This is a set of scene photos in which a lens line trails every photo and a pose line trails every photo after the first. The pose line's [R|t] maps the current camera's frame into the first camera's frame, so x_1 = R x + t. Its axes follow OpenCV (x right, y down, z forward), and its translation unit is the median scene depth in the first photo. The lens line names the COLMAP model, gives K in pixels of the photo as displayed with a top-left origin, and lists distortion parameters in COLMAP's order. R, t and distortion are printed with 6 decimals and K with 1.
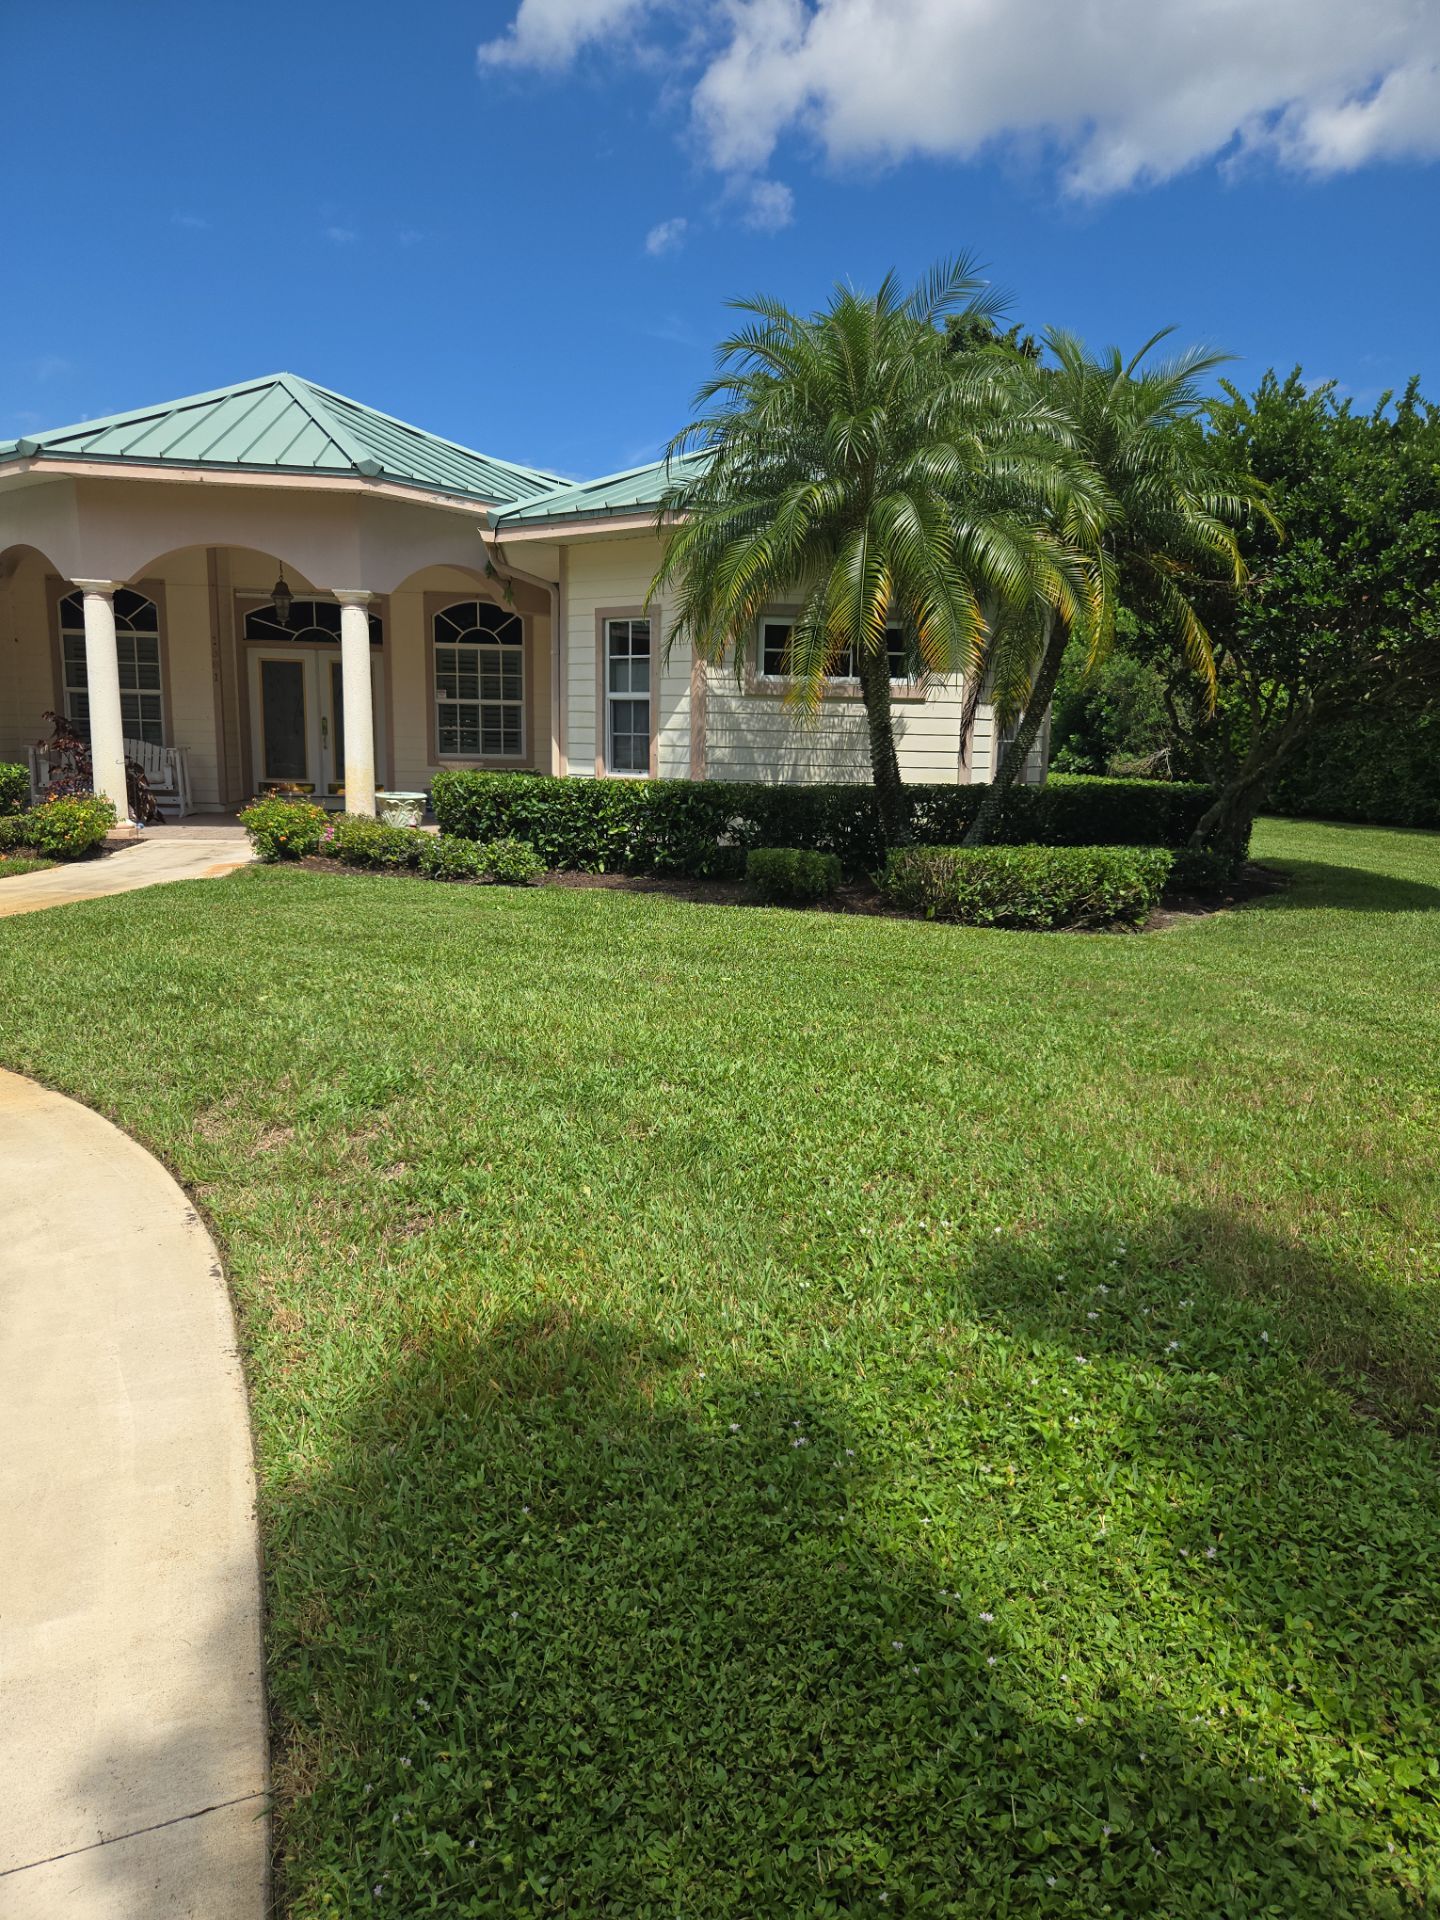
lens RADIAL K [[1295.3, 0, 726.8], [0, 1295.3, 941.5], [0, 0, 1]] dist [0.022342, 0.001844]
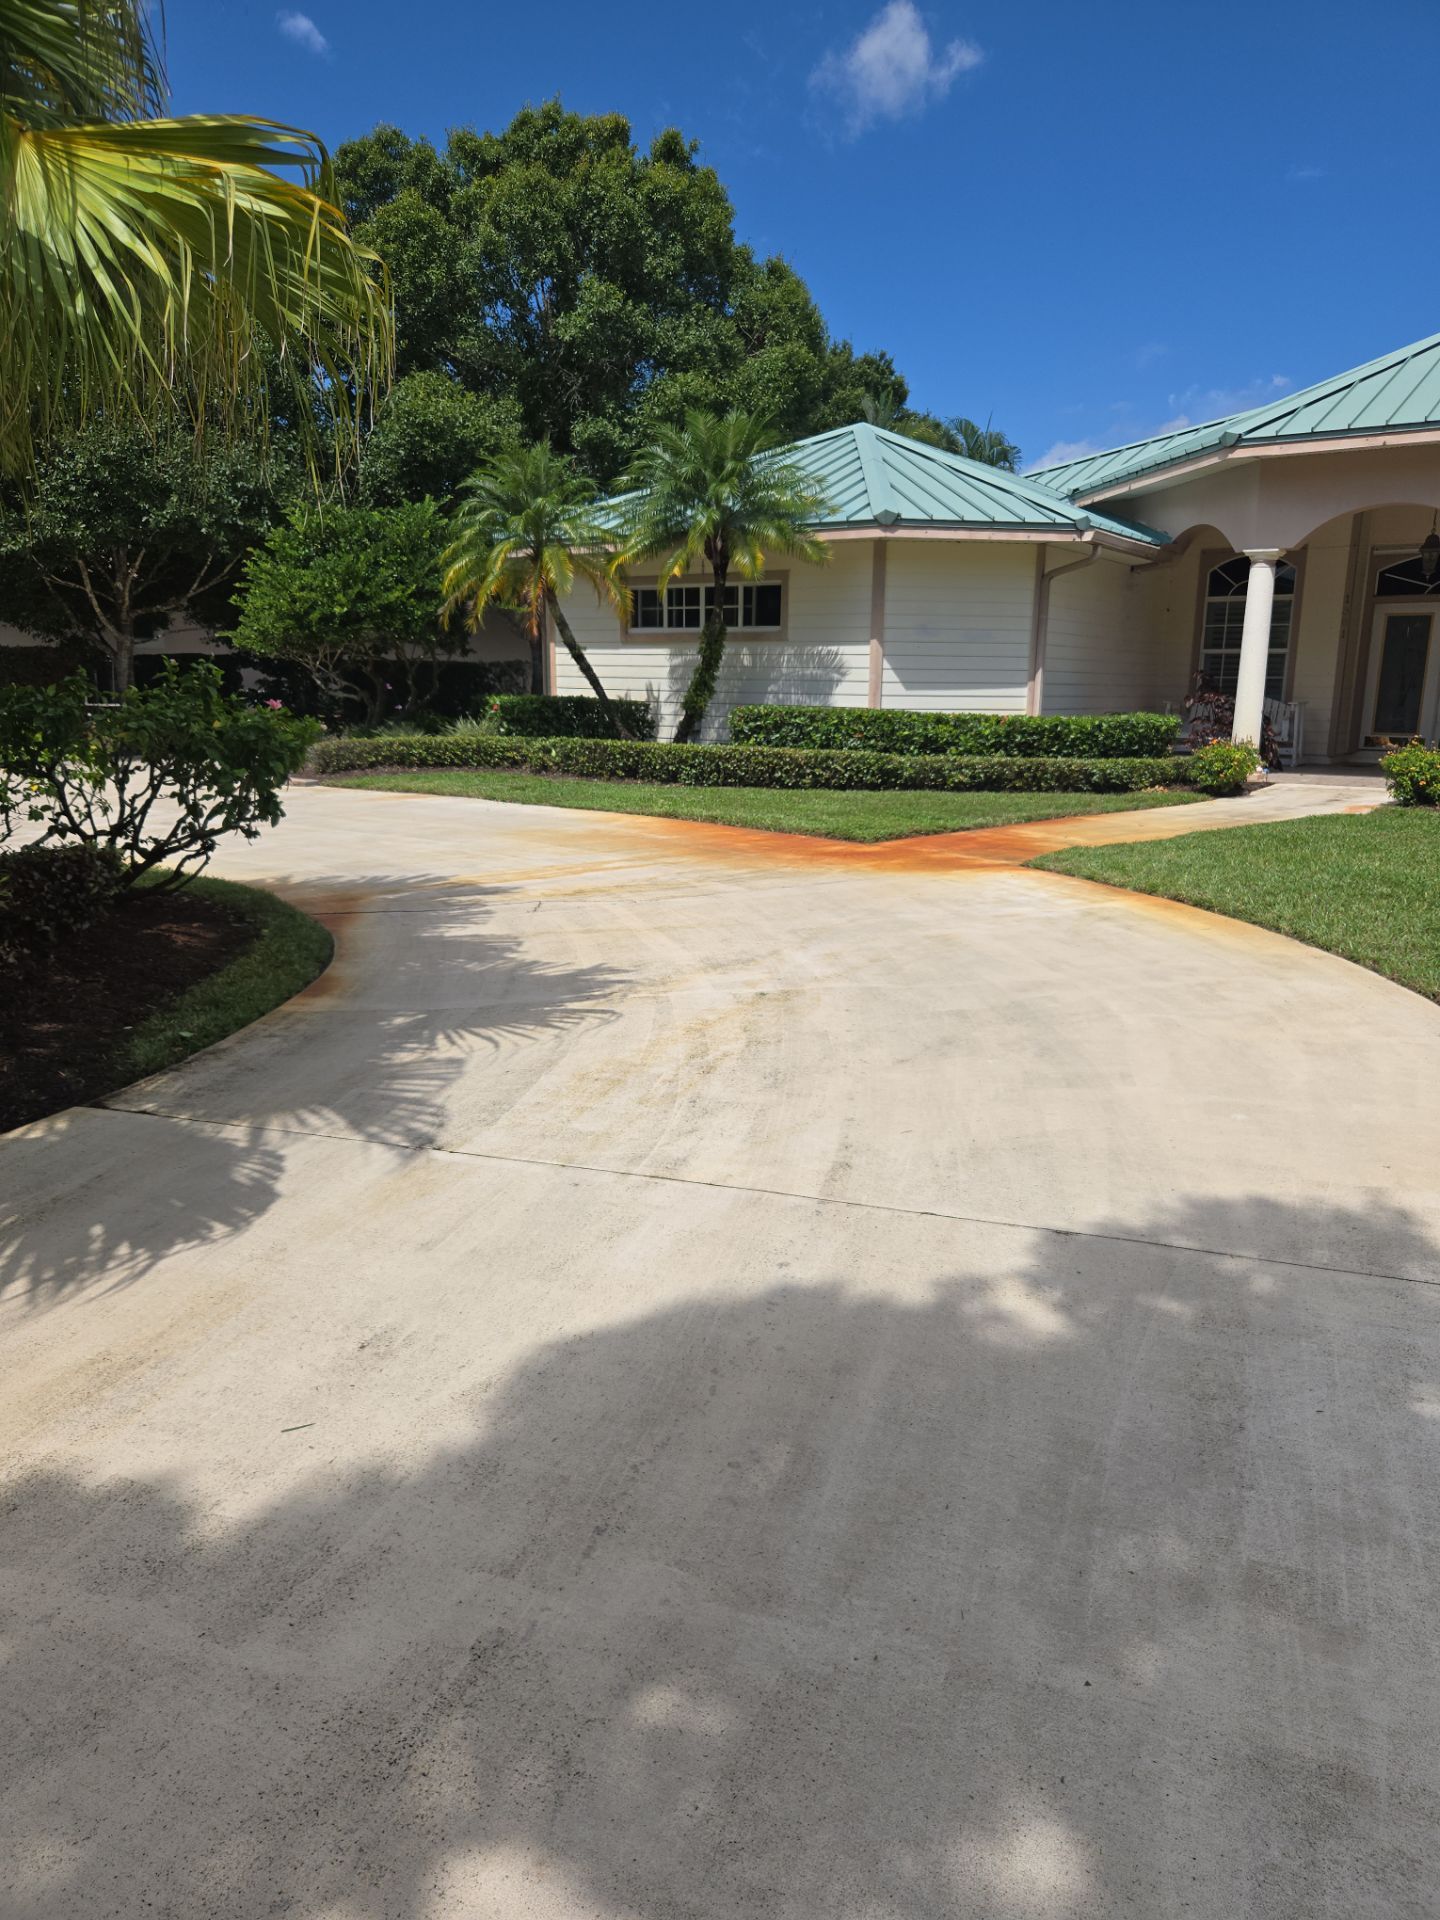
lens RADIAL K [[1295.3, 0, 723.9], [0, 1295.3, 949.2], [0, 0, 1]] dist [0.022342, 0.001844]
pose [[0.732944, 0.122592, -0.669152, -0.034315], [-0.102636, 0.992297, 0.069374, 0.037213], [0.672502, 0.017832, 0.739881, -0.148173]]
